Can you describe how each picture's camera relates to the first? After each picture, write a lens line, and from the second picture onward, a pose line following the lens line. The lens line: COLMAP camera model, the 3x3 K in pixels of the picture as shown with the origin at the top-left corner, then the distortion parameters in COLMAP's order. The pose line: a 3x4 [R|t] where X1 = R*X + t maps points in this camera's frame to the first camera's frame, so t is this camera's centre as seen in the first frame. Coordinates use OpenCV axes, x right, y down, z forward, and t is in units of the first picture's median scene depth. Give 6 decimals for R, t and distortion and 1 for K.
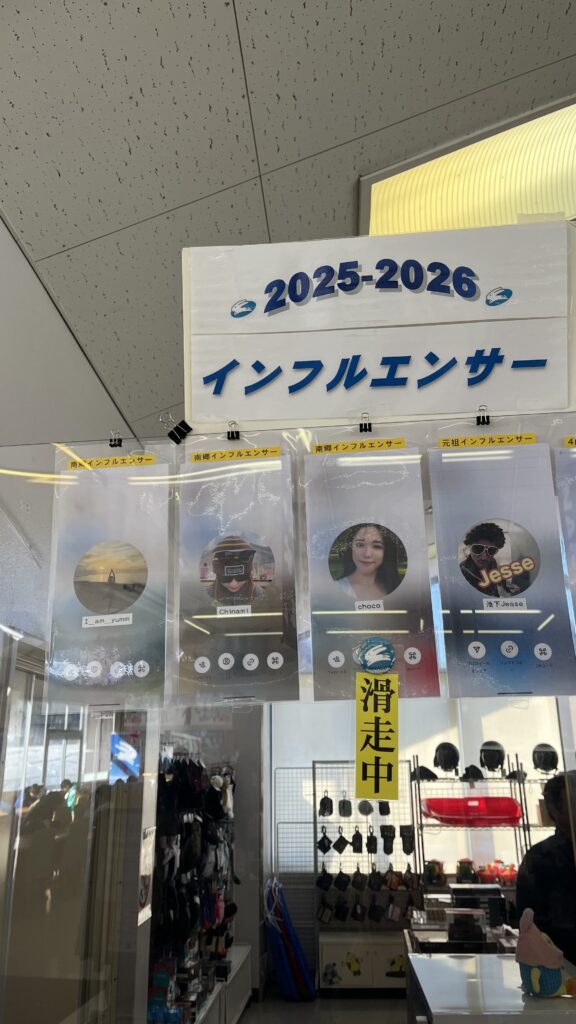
lens RADIAL K [[770.4, 0, 288.0], [0, 770.4, 512.0], [0, 0, 1]] dist [0.093252, -0.137375]
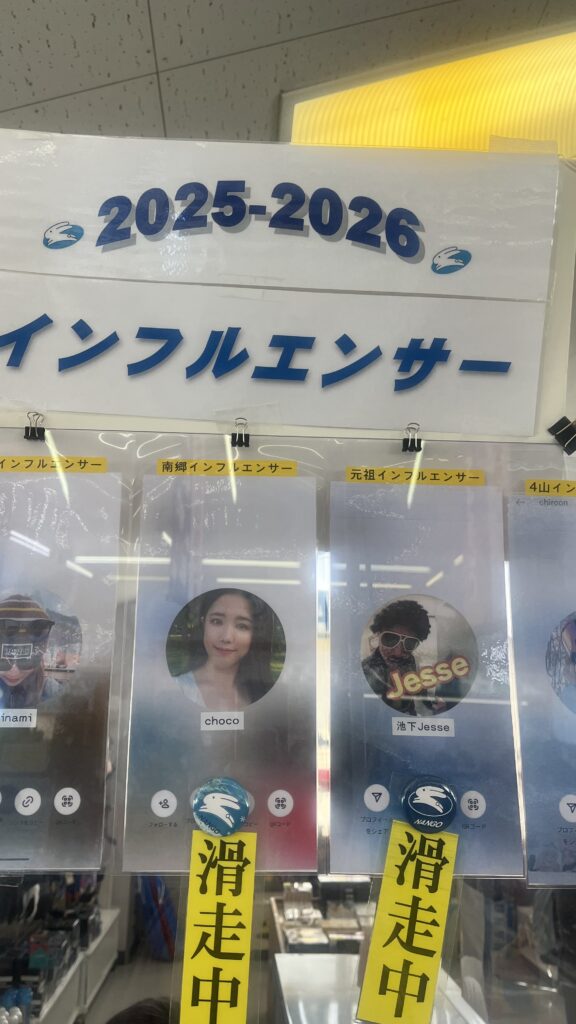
lens RADIAL K [[770.4, 0, 288.0], [0, 770.4, 512.0], [0, 0, 1]] dist [0.093252, -0.137375]
pose [[0.990521, 0.065474, 0.120752, 0.065534], [-0.073718, 0.995151, 0.065113, -0.094359], [-0.115903, -0.073398, 0.990545, 0.335759]]
